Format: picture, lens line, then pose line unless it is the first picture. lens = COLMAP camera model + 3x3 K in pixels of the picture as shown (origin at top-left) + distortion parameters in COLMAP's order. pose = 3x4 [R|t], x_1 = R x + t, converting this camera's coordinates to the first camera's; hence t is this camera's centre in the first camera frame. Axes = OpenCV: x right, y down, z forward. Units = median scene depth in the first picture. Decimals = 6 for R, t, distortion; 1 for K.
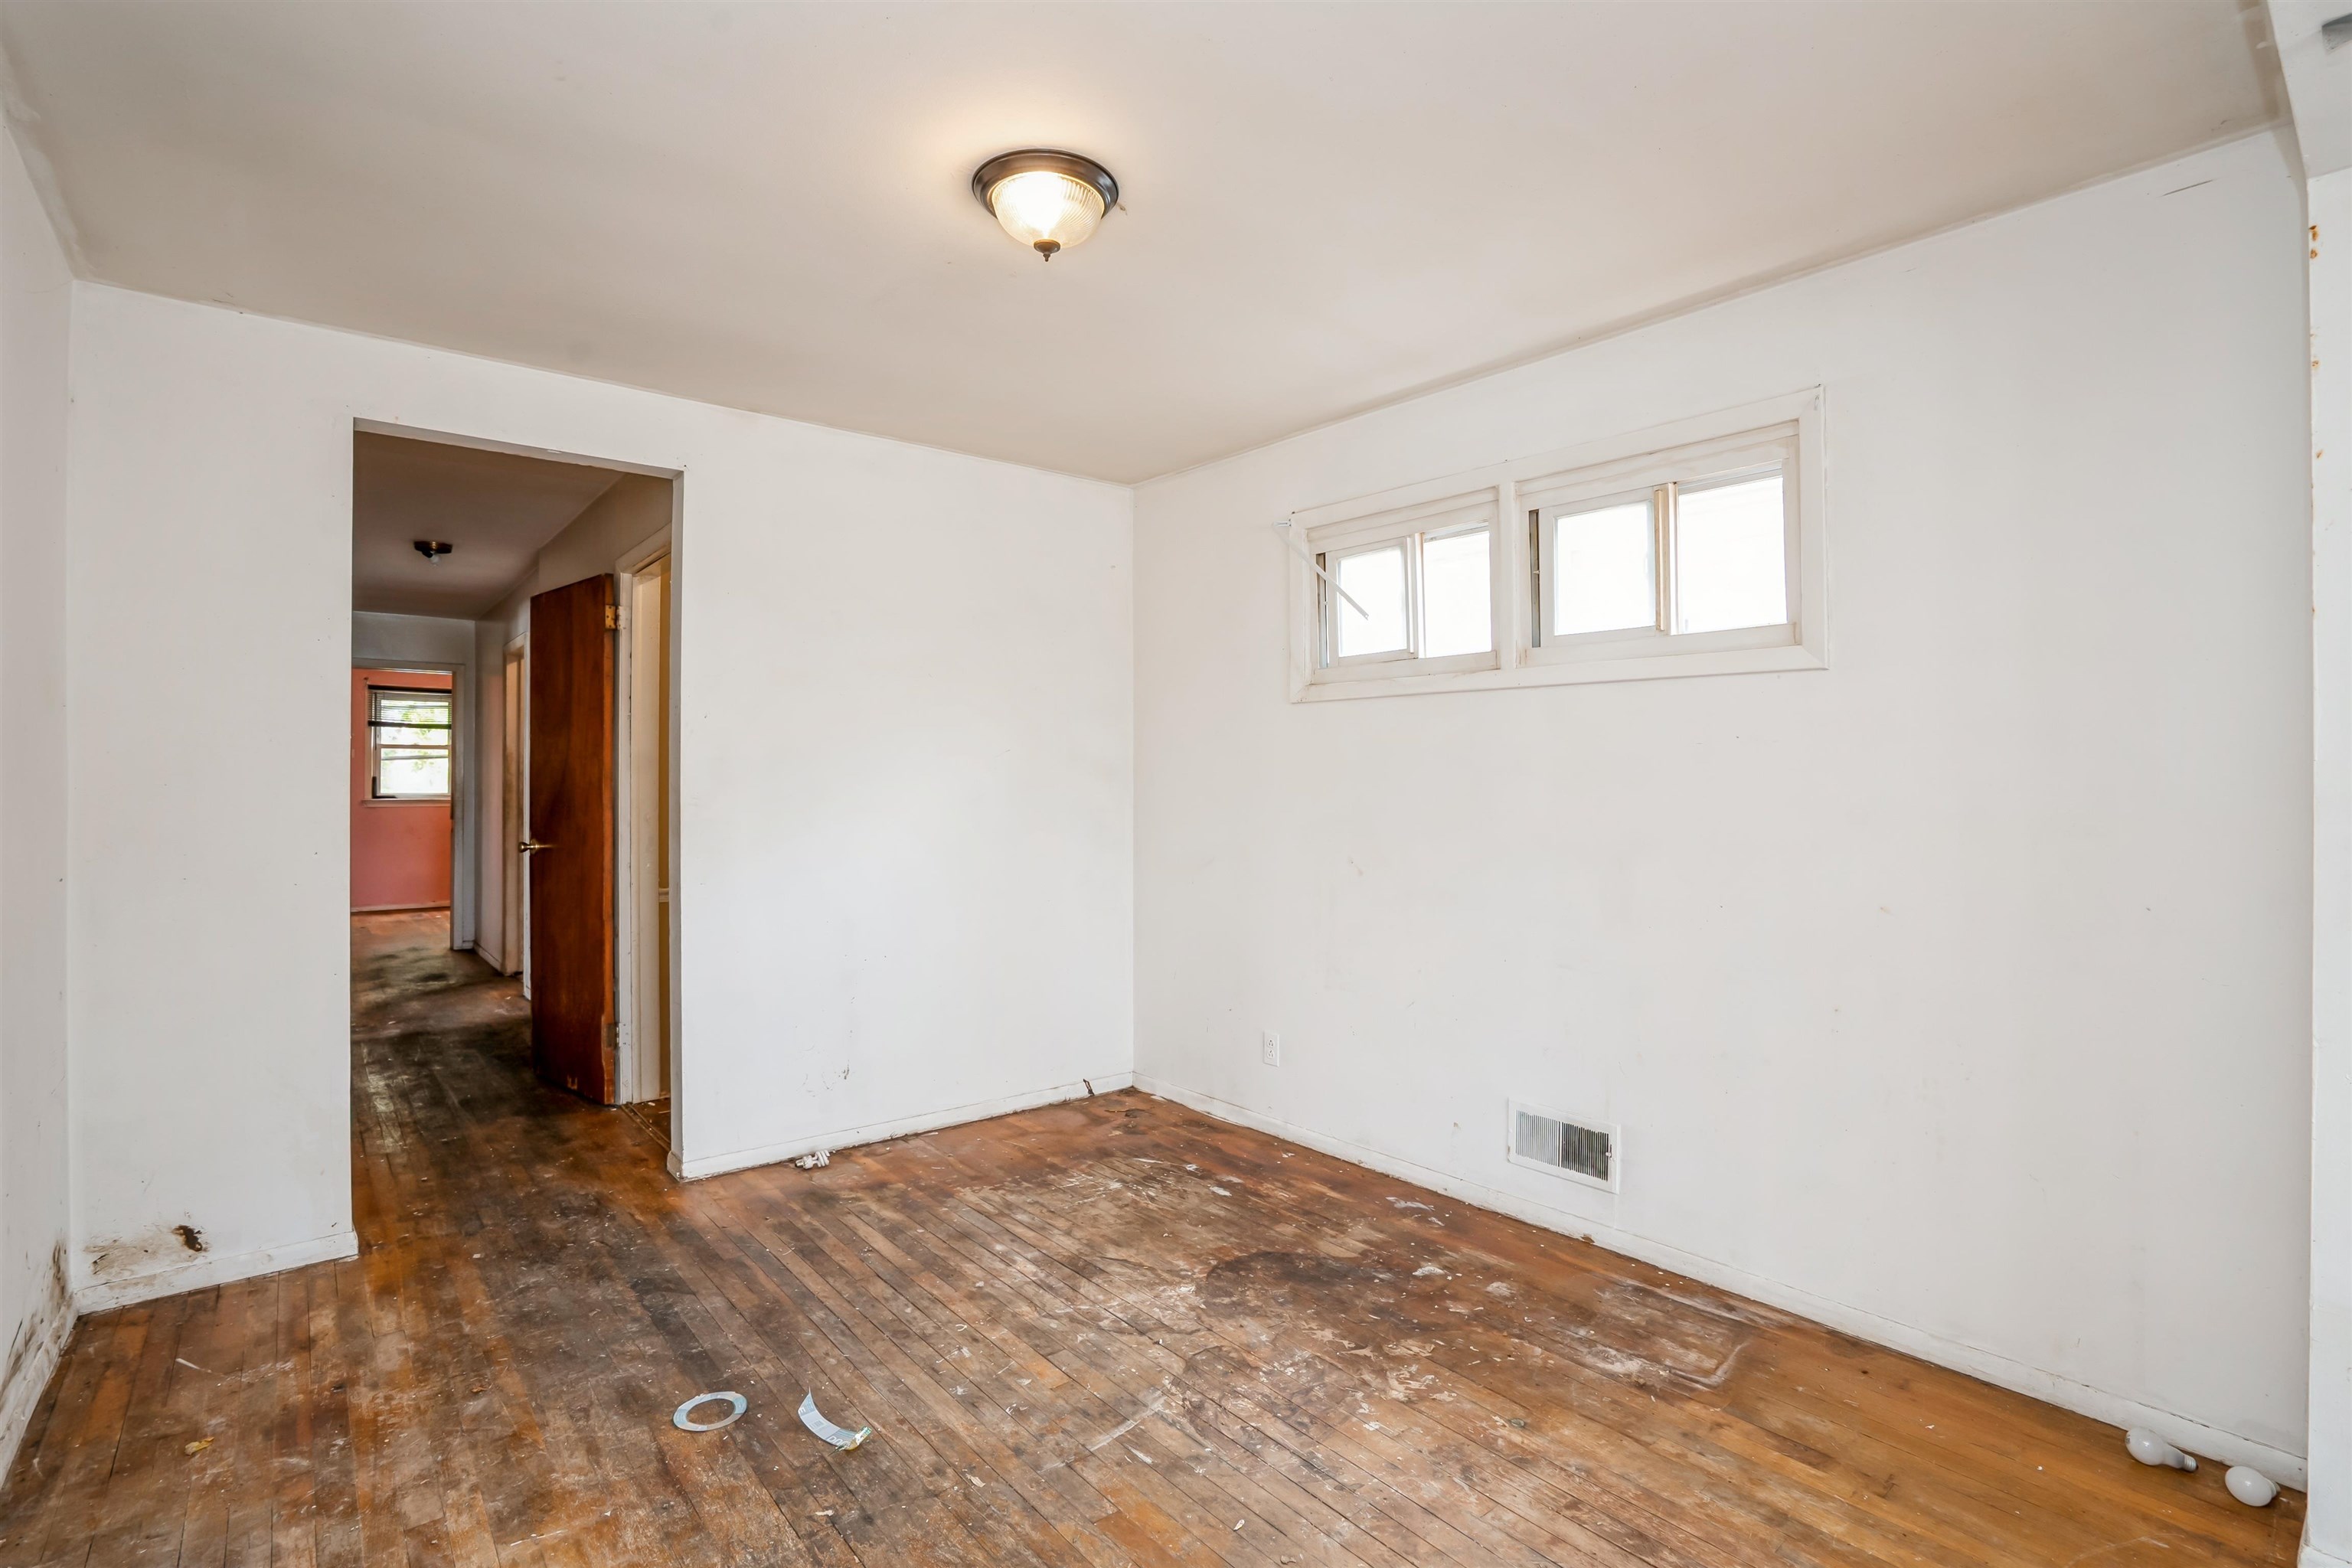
lens RADIAL K [[1099.7, 0, 1176.0], [0, 1099.7, 784.0], [0, 0, 1]] dist [-0.061986, 0.026369]
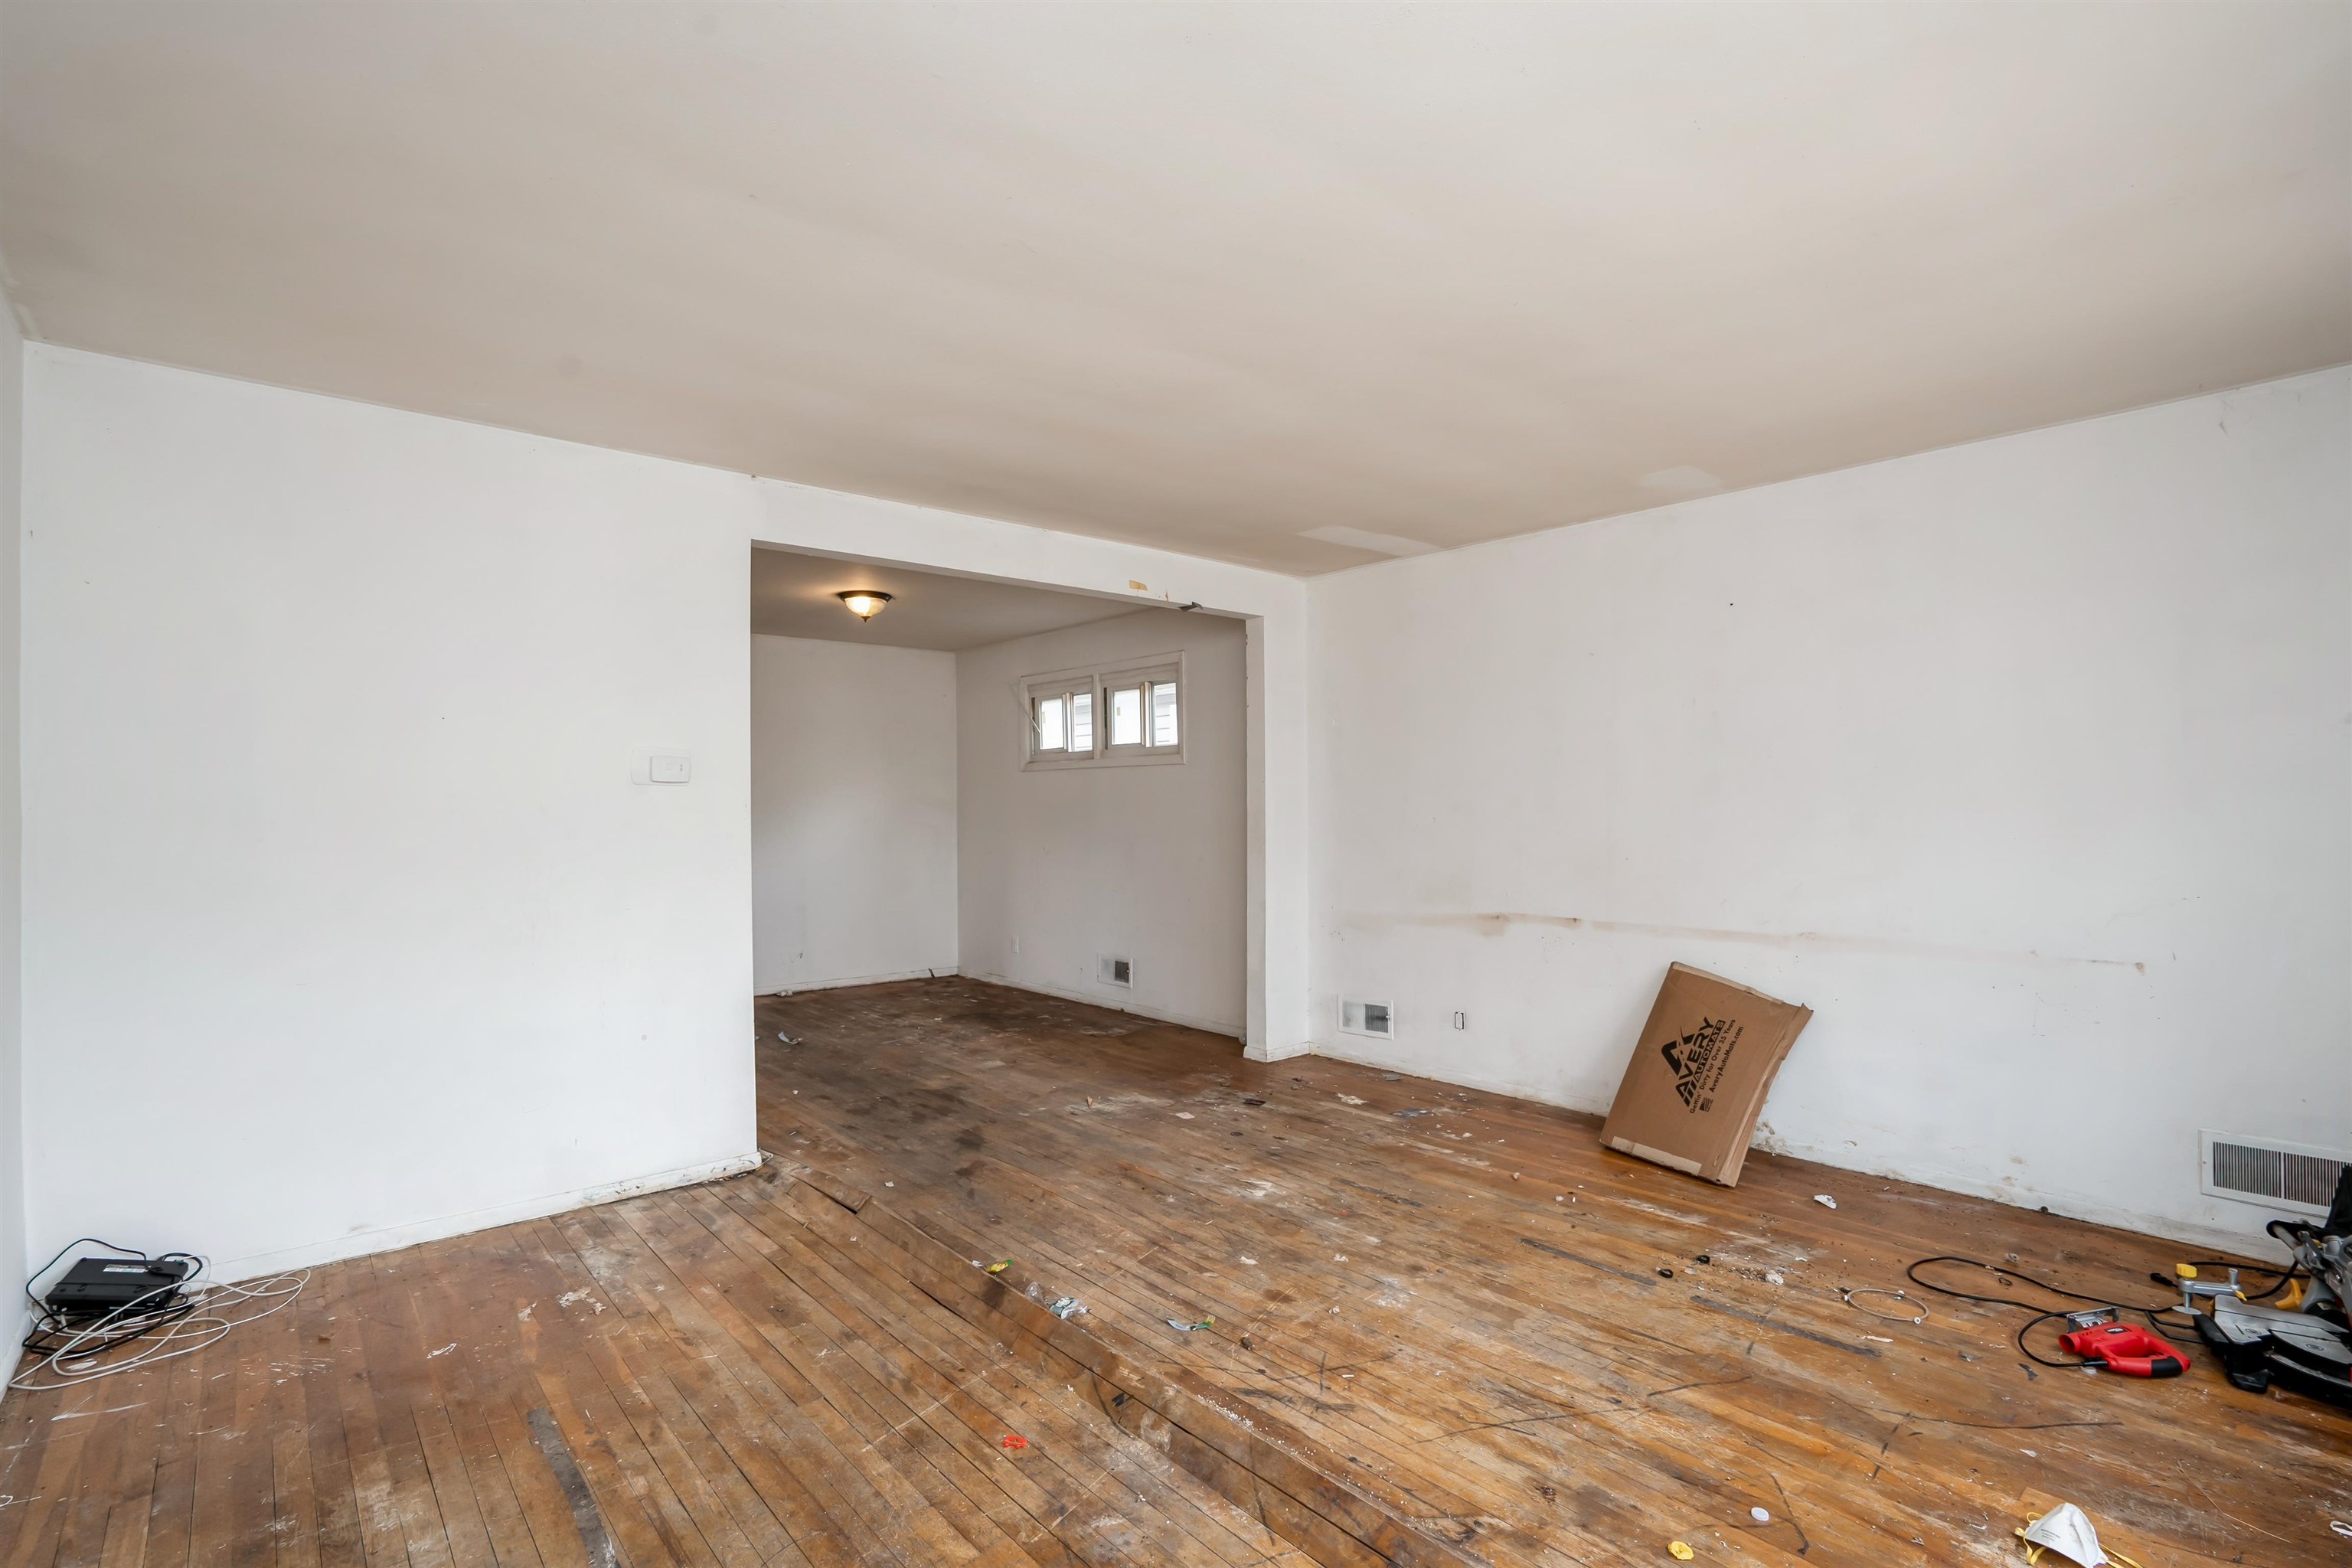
lens RADIAL K [[1108.9, 0, 1182.7], [0, 1108.9, 818.1], [0, 0, 1]] dist [-0.063322, 0.027833]
pose [[0.999683, -0.004421, 0.024769, 0.437489], [0.004328, 0.999983, 0.003787, 0.007049], [-0.024785, -0.003679, 0.999686, -1.298859]]
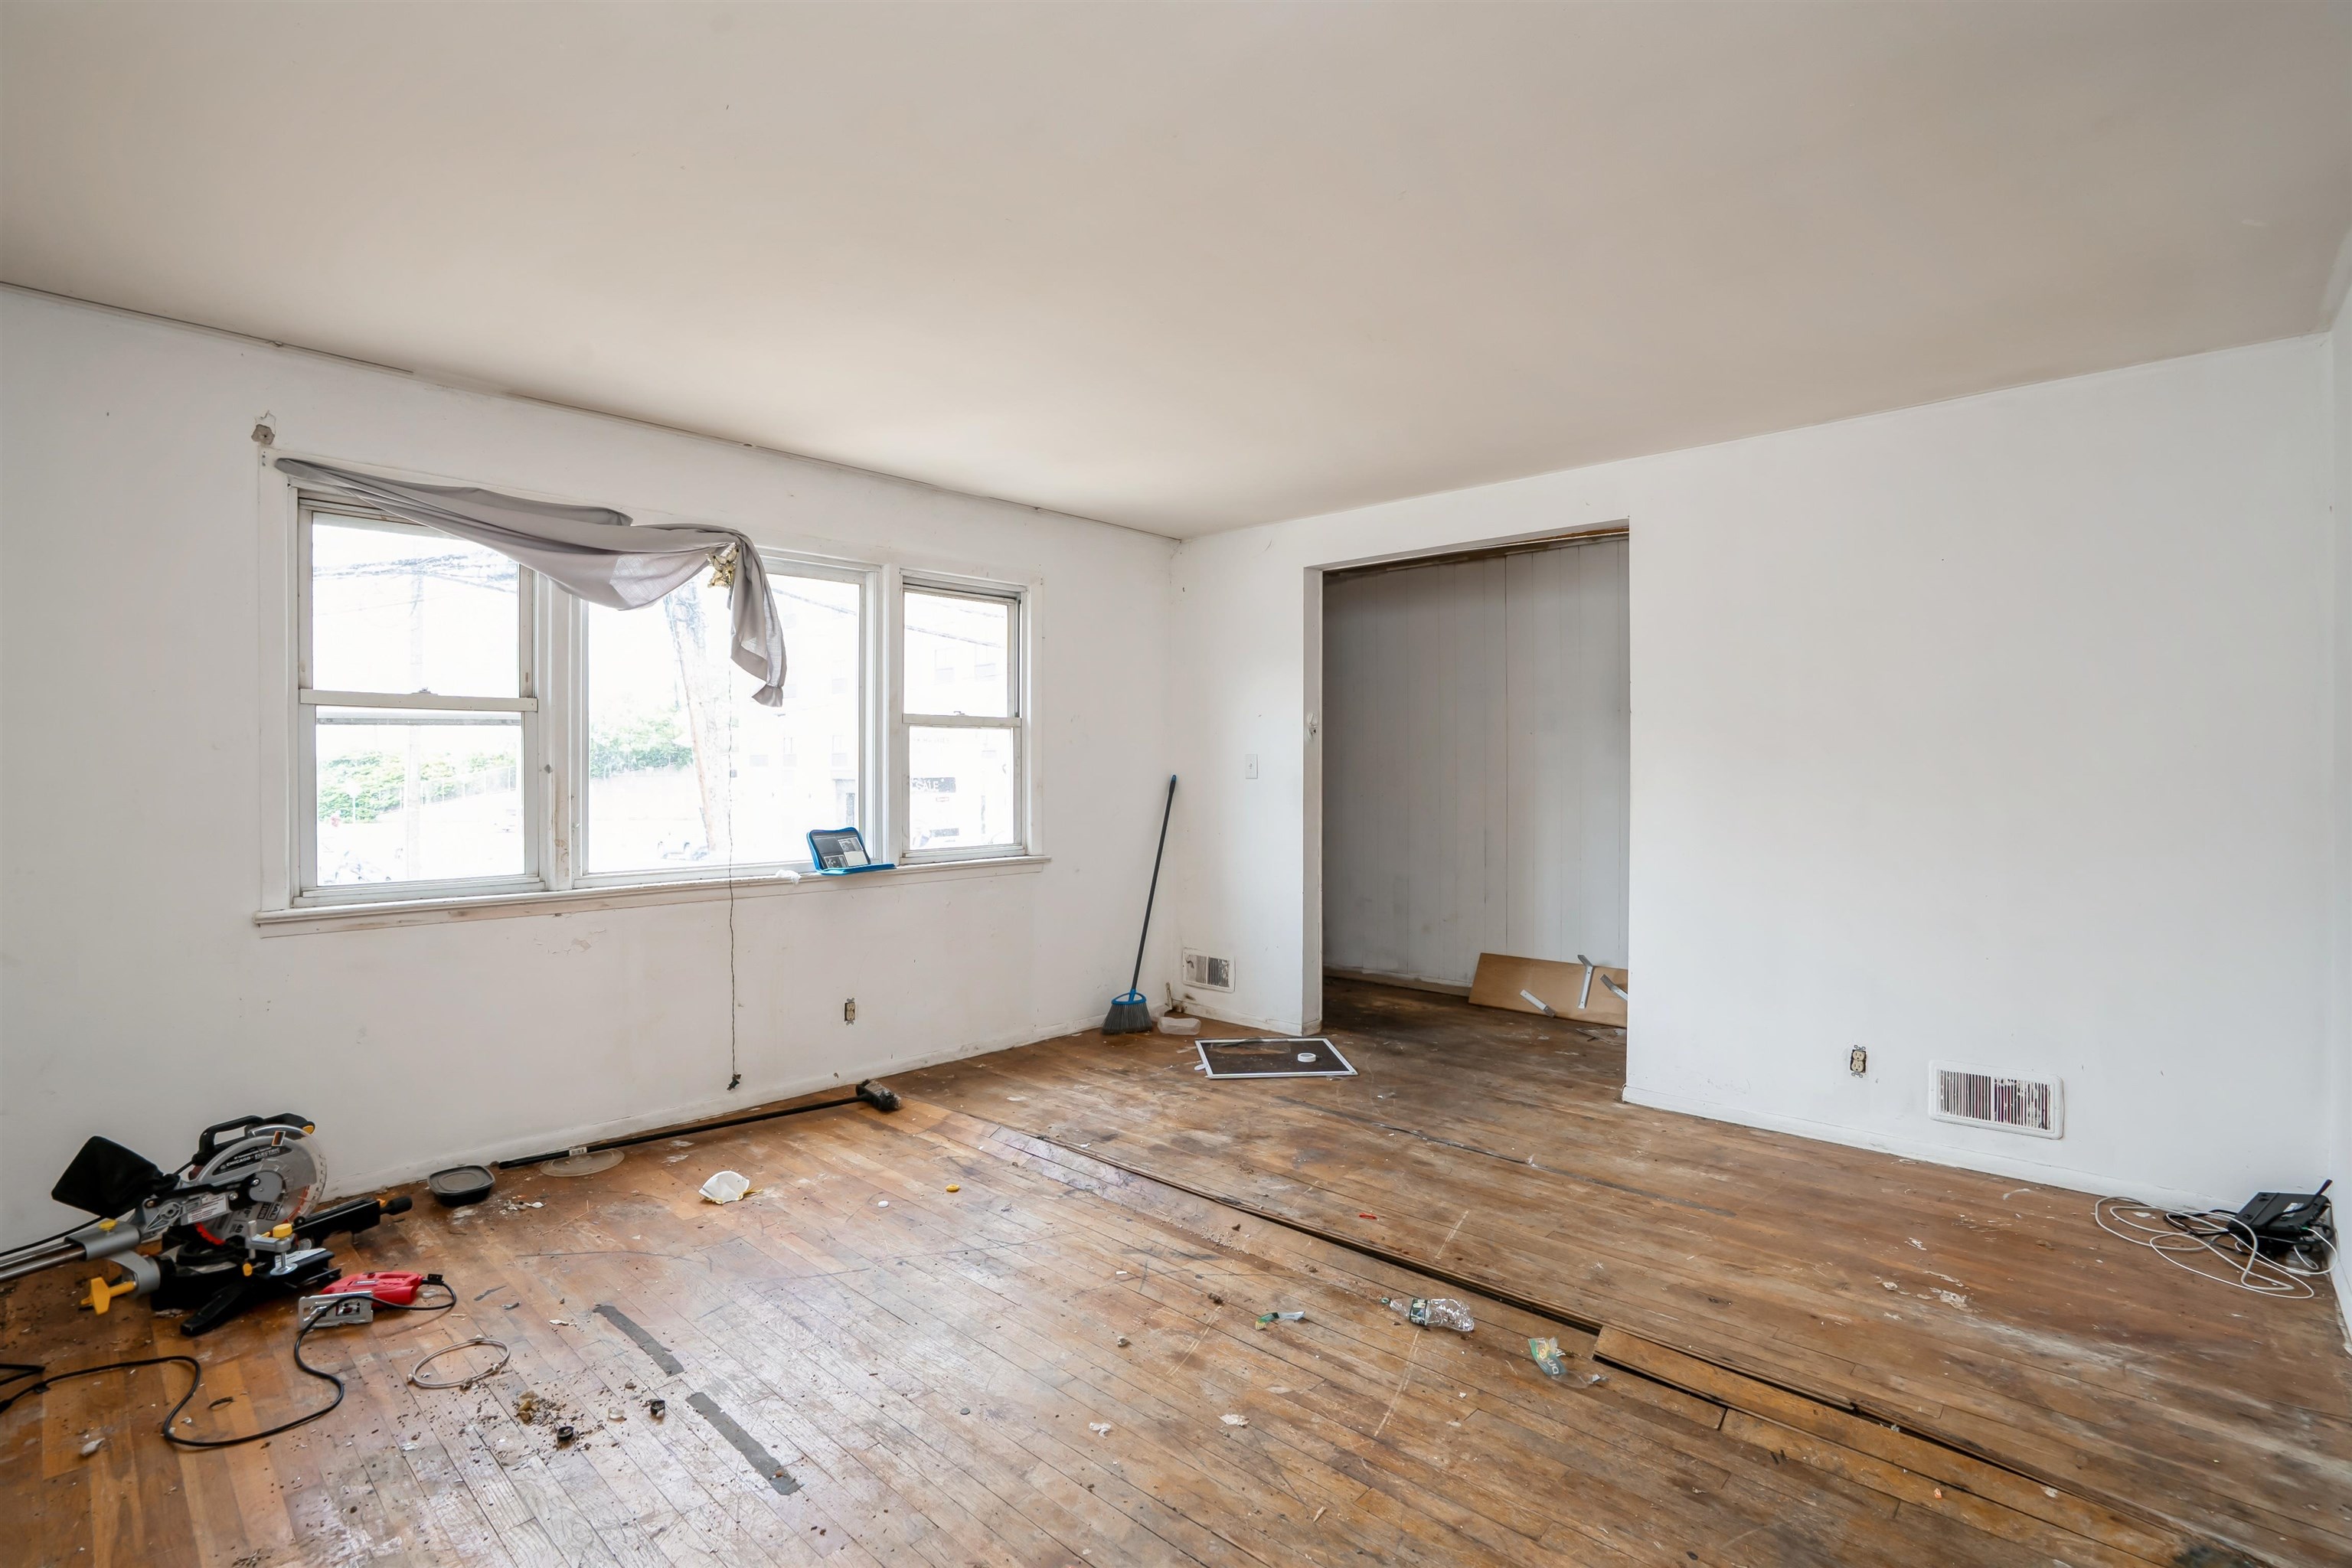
lens RADIAL K [[1099.7, 0, 1176.0], [0, 1099.7, 784.0], [0, 0, 1]] dist [-0.061986, 0.026369]
pose [[-0.992035, 0.000289, -0.125963, 0.645008], [-0.001876, 0.999853, 0.017070, 0.002580], [0.125949, 0.017170, -0.991888, 0.383206]]
